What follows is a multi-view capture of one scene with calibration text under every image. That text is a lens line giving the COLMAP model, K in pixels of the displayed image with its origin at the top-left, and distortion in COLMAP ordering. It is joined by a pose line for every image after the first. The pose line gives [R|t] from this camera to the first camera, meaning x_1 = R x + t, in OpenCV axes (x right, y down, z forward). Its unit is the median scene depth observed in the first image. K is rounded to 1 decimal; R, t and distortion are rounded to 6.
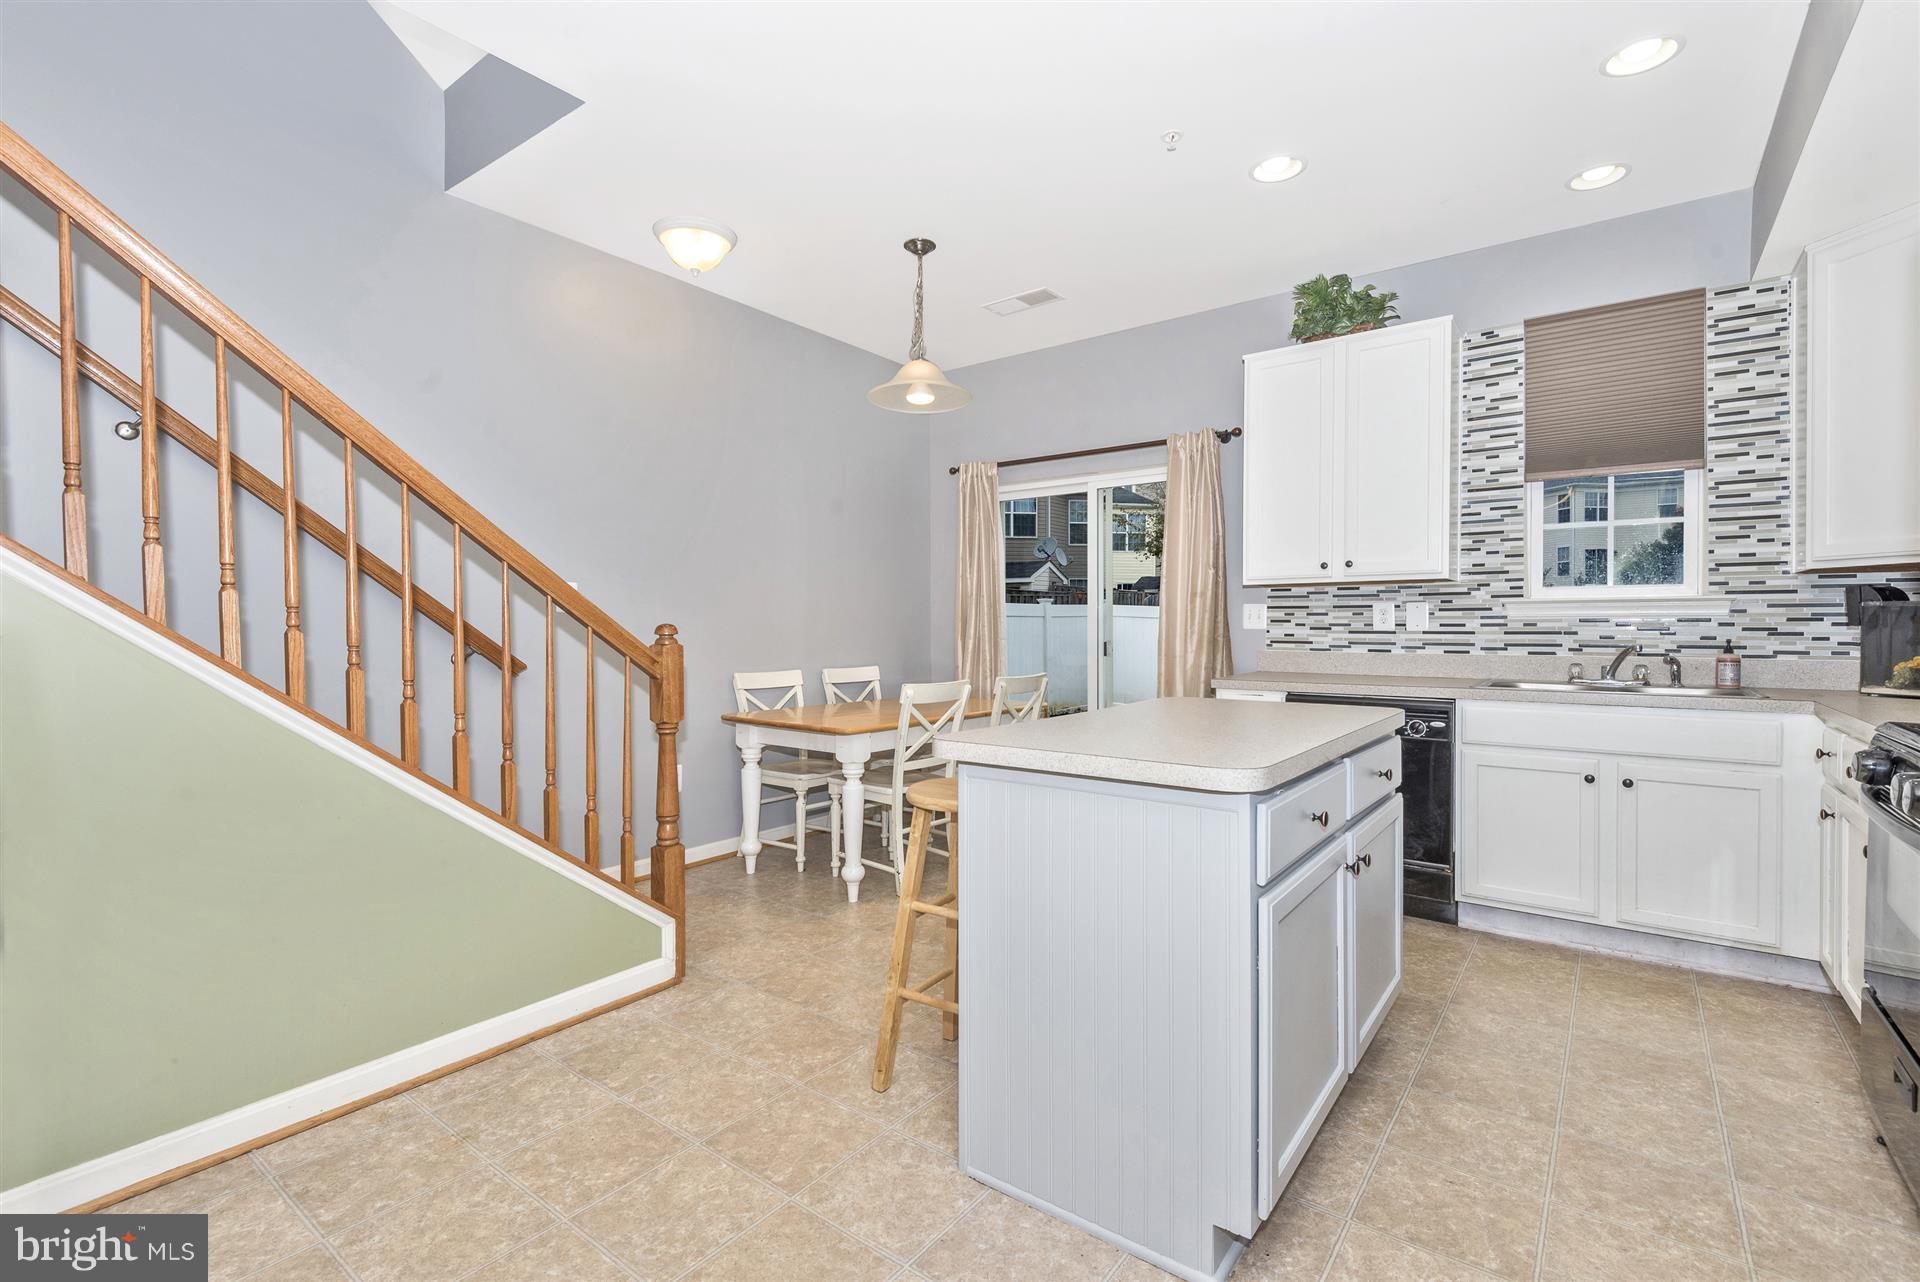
lens RADIAL K [[882.1, 0, 953.8], [0, 882.1, 630.1], [0, 0, 1]] dist [0.019319, -0.011781]
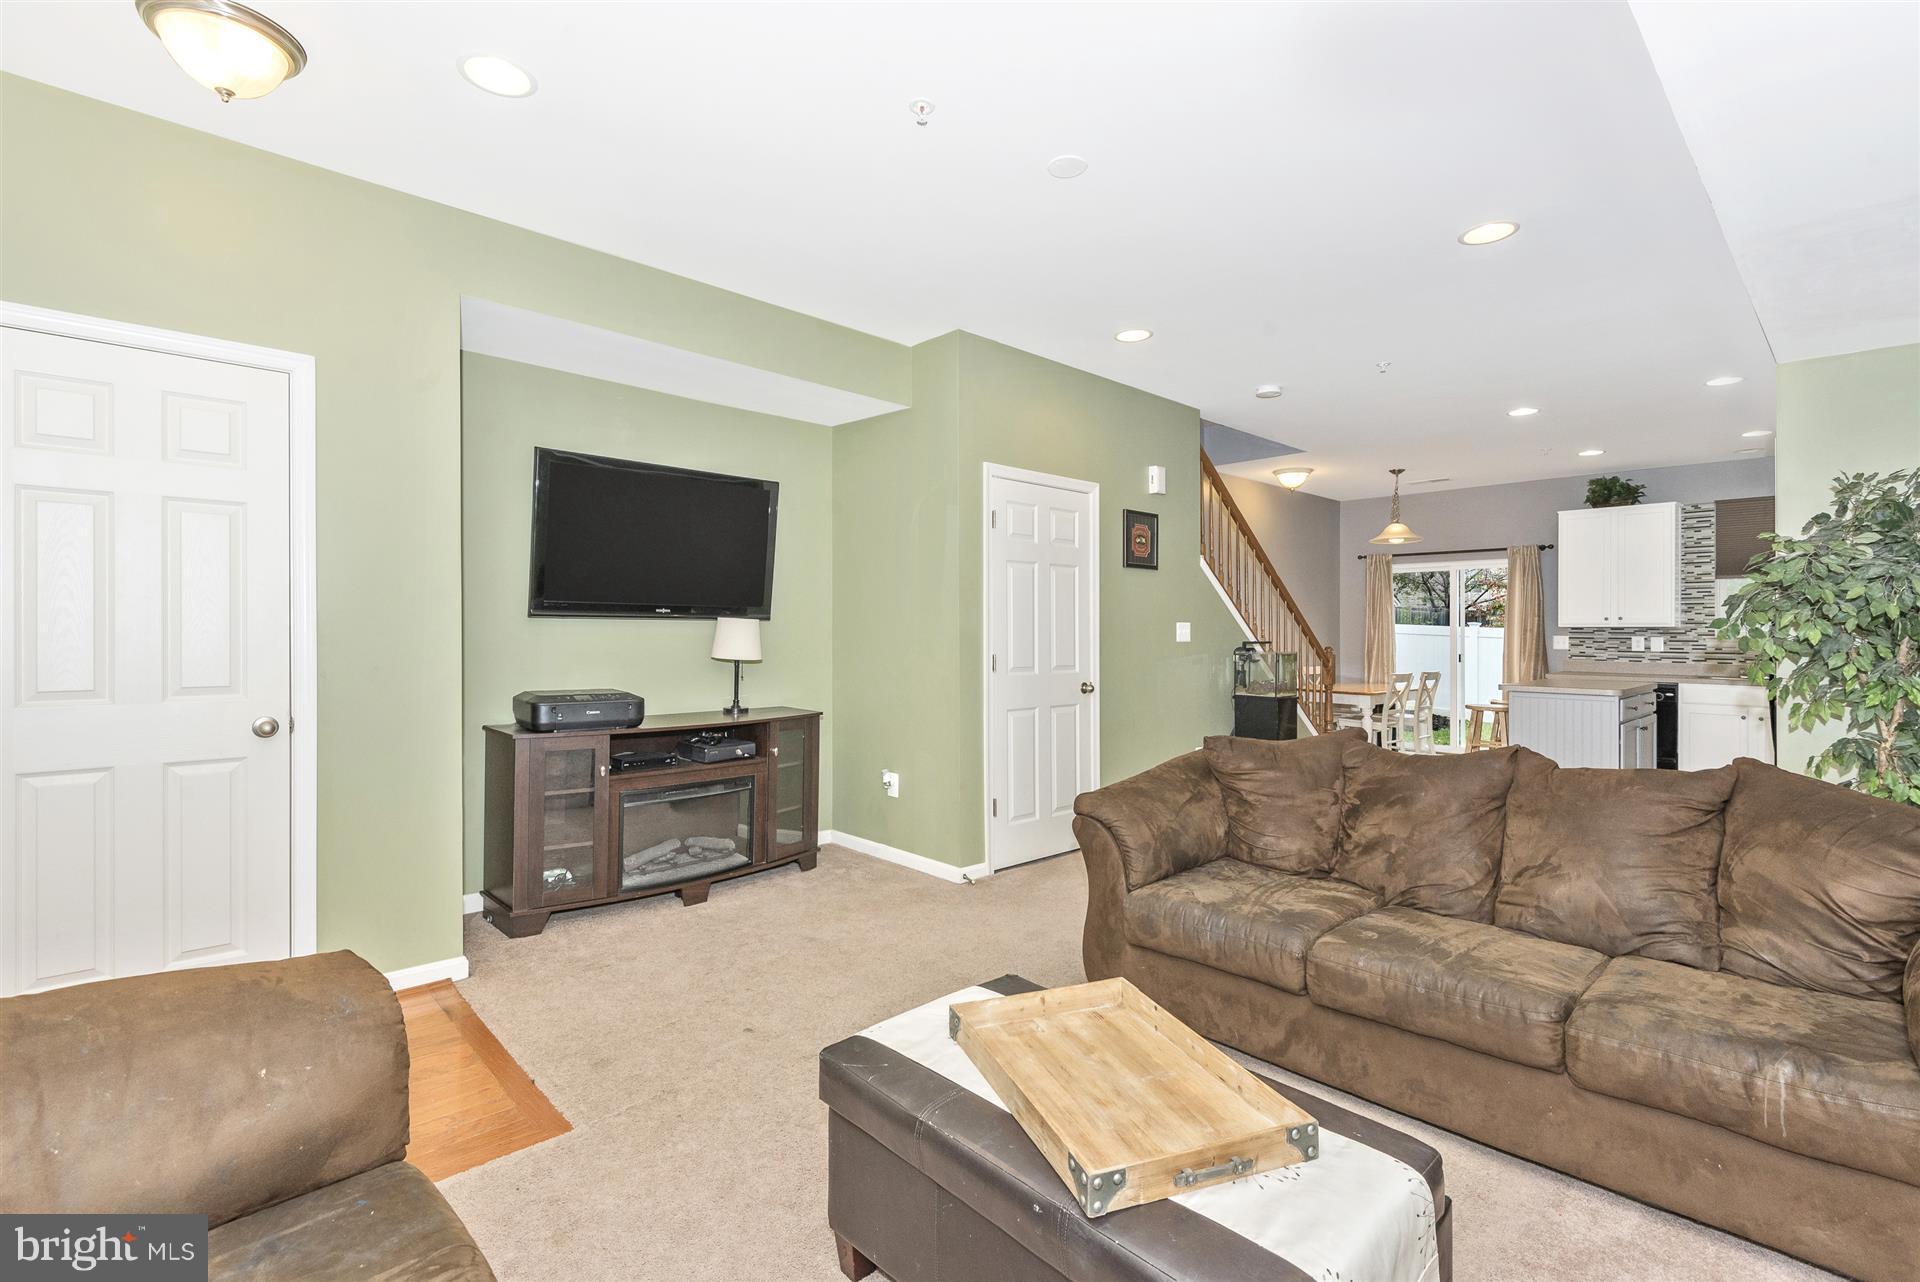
lens RADIAL K [[882.1, 0, 958.3], [0, 882.1, 623.5], [0, 0, 1]] dist [0.019319, -0.011781]
pose [[0.986438, 0.004791, -0.164062, -0.732955], [-0.007501, 0.999845, -0.015904, -0.018871], [0.163960, 0.016919, 0.986322, -1.289521]]
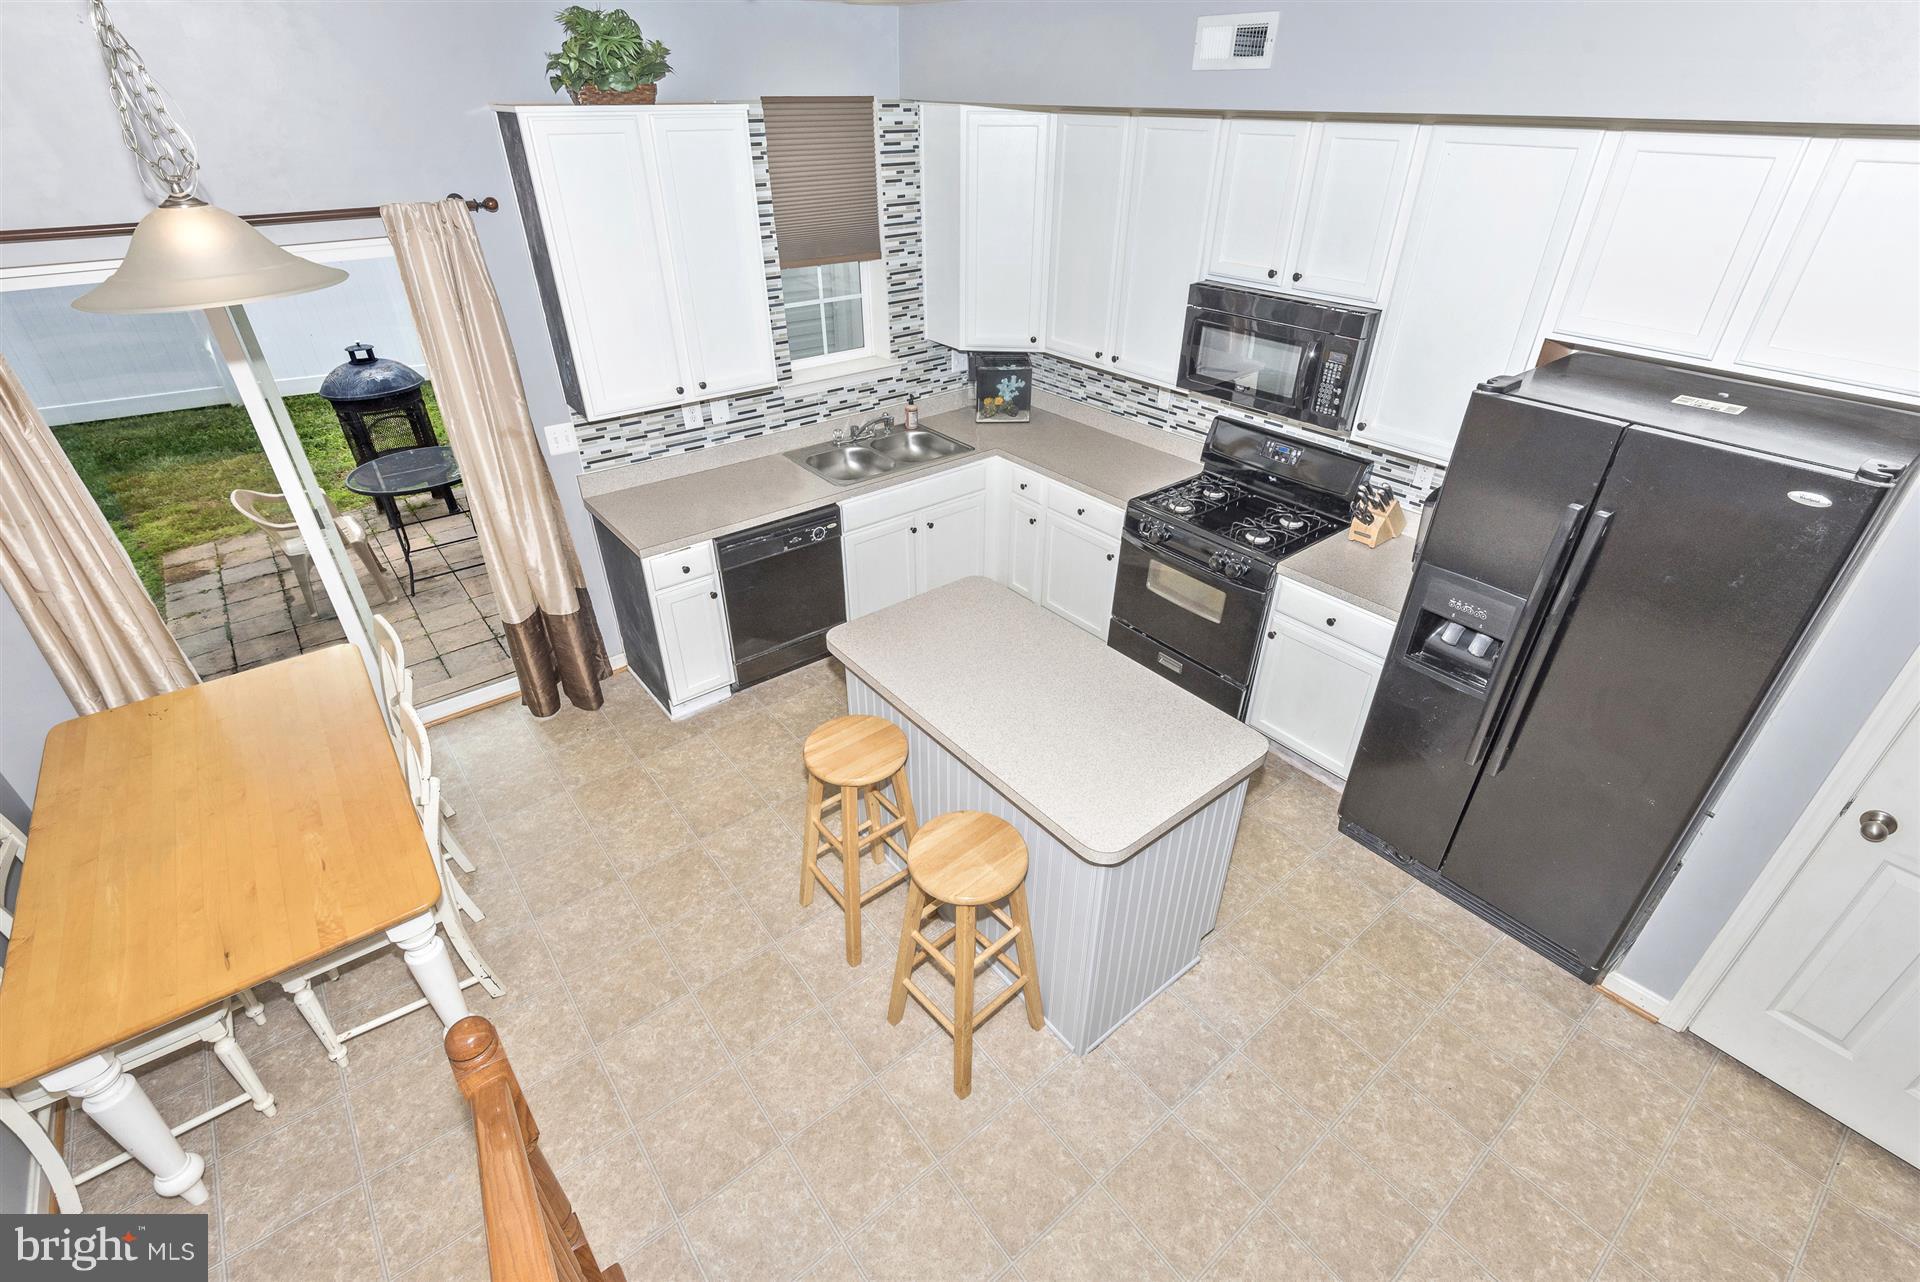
lens RADIAL K [[882.1, 0, 971.6], [0, 882.1, 643.8], [0, 0, 1]] dist [0.019319, -0.011781]
pose [[0.228408, -0.515918, 0.825626, -0.437440], [-0.004869, 0.847428, 0.530888, -0.351955], [-0.973553, -0.125279, 0.191047, 0.490137]]
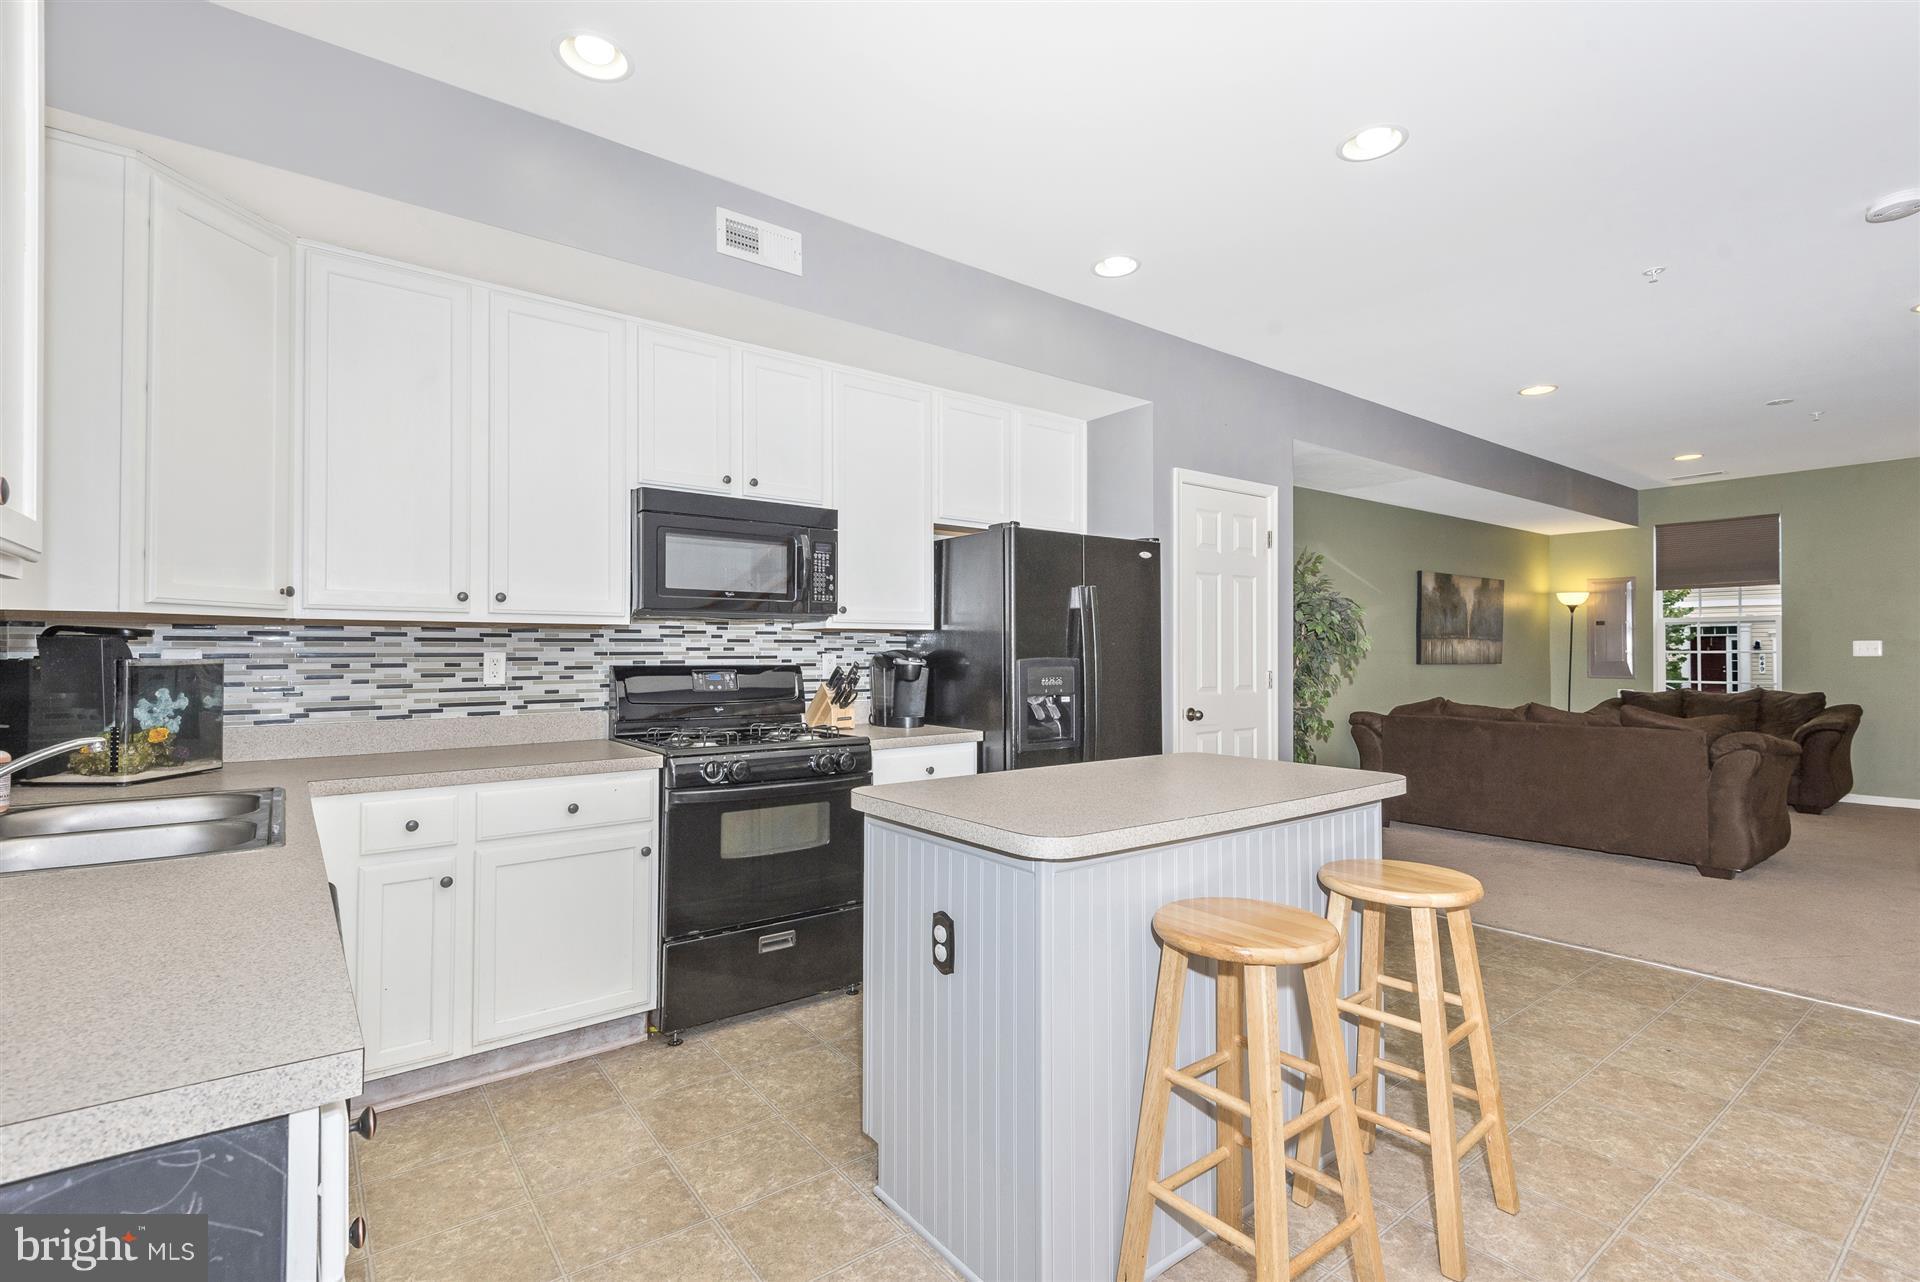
lens RADIAL K [[882.1, 0, 961.1], [0, 882.1, 635.1], [0, 0, 1]] dist [0.019319, -0.011781]
pose [[-0.968851, 0.013153, 0.247296, 0.129392], [0.007442, 0.999684, -0.024014, -0.021263], [-0.247533, -0.021425, -0.968642, 1.187073]]
